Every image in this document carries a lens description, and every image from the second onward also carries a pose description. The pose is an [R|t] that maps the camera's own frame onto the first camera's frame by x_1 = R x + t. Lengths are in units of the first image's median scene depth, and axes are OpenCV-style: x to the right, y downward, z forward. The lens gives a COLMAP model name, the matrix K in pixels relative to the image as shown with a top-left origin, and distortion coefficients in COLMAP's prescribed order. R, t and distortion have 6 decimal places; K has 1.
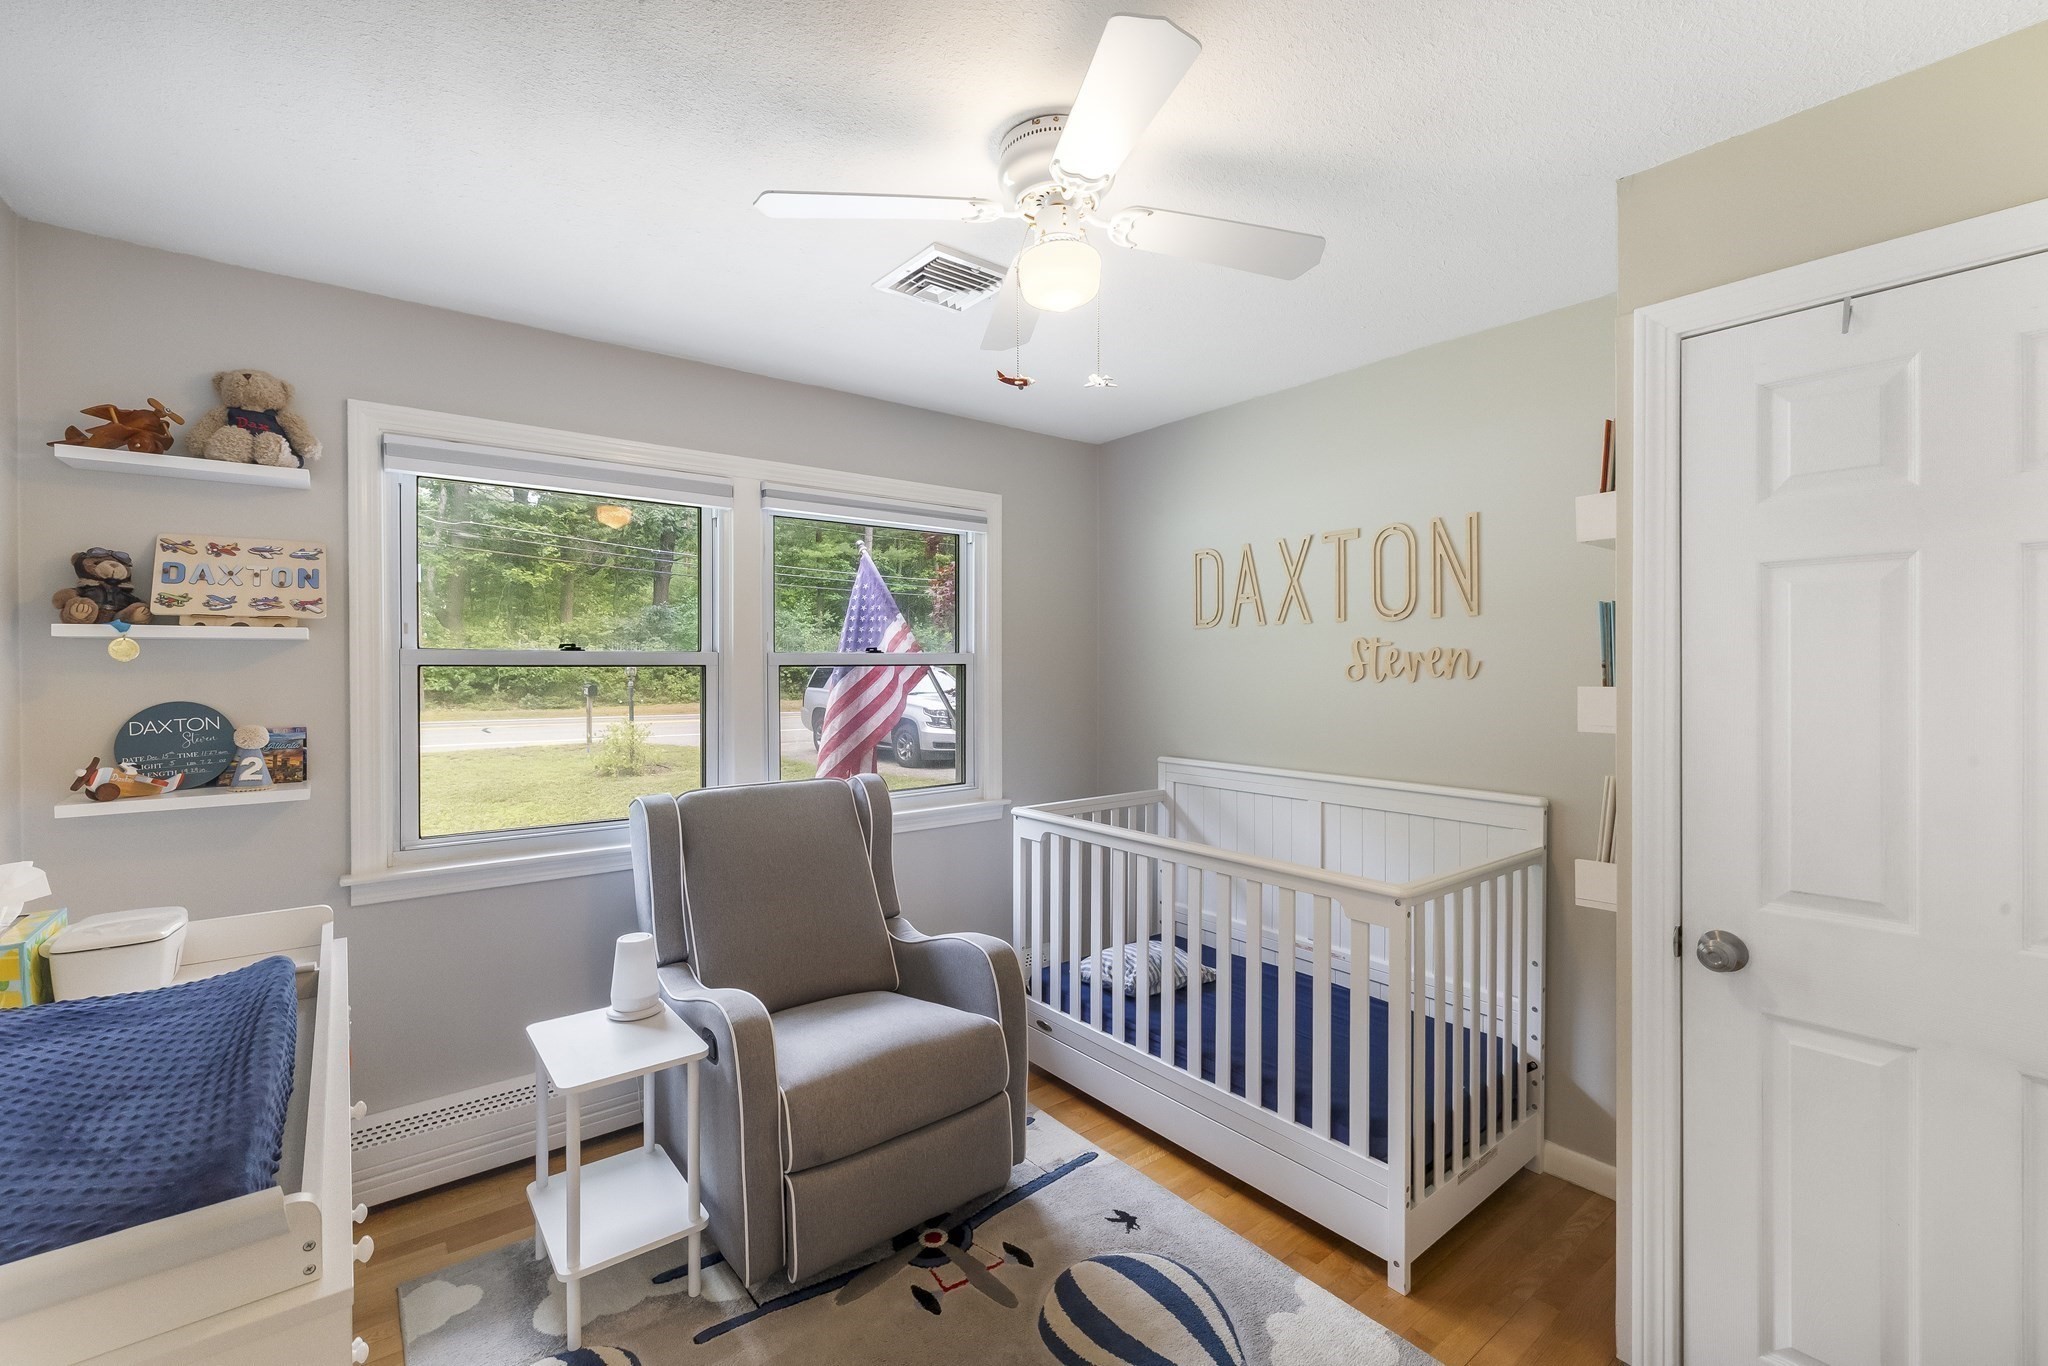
lens RADIAL K [[870.1, 0, 1023.5], [0, 870.1, 666.7], [0, 0, 1]] dist [0.001295, 0.000040]
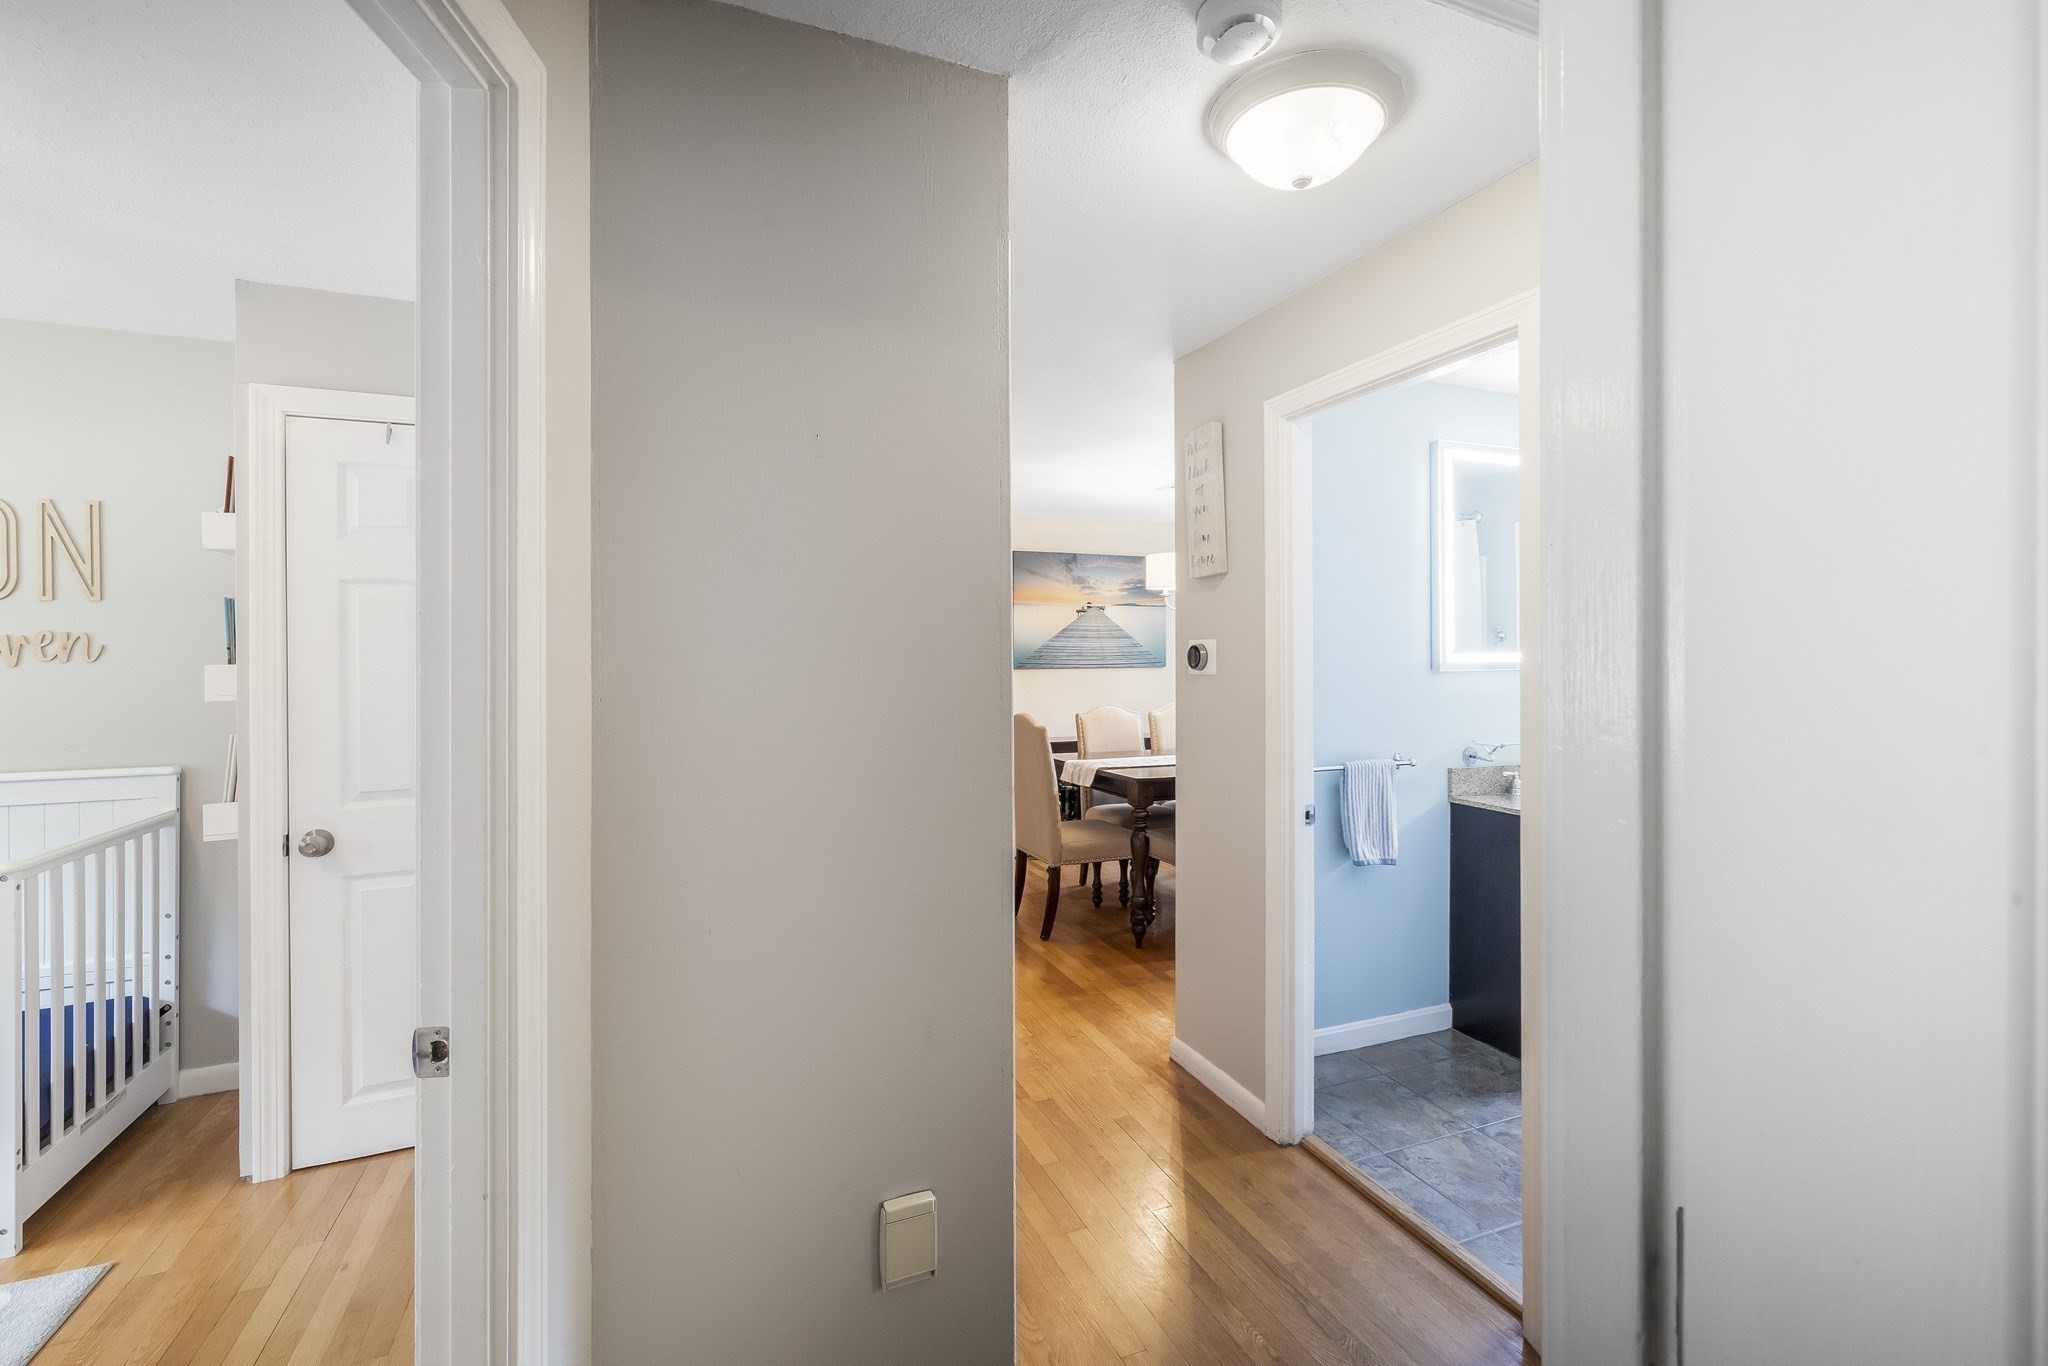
lens RADIAL K [[877.1, 0, 1021.9], [0, 877.1, 648.1], [0, 0, 1]] dist [-0.000686, -0.000423]
pose [[0.273132, -0.001636, 0.961975, -0.202423], [0.005399, 0.999985, 0.000167, 0.003762], [-0.961961, 0.005148, 0.273137, -0.379059]]
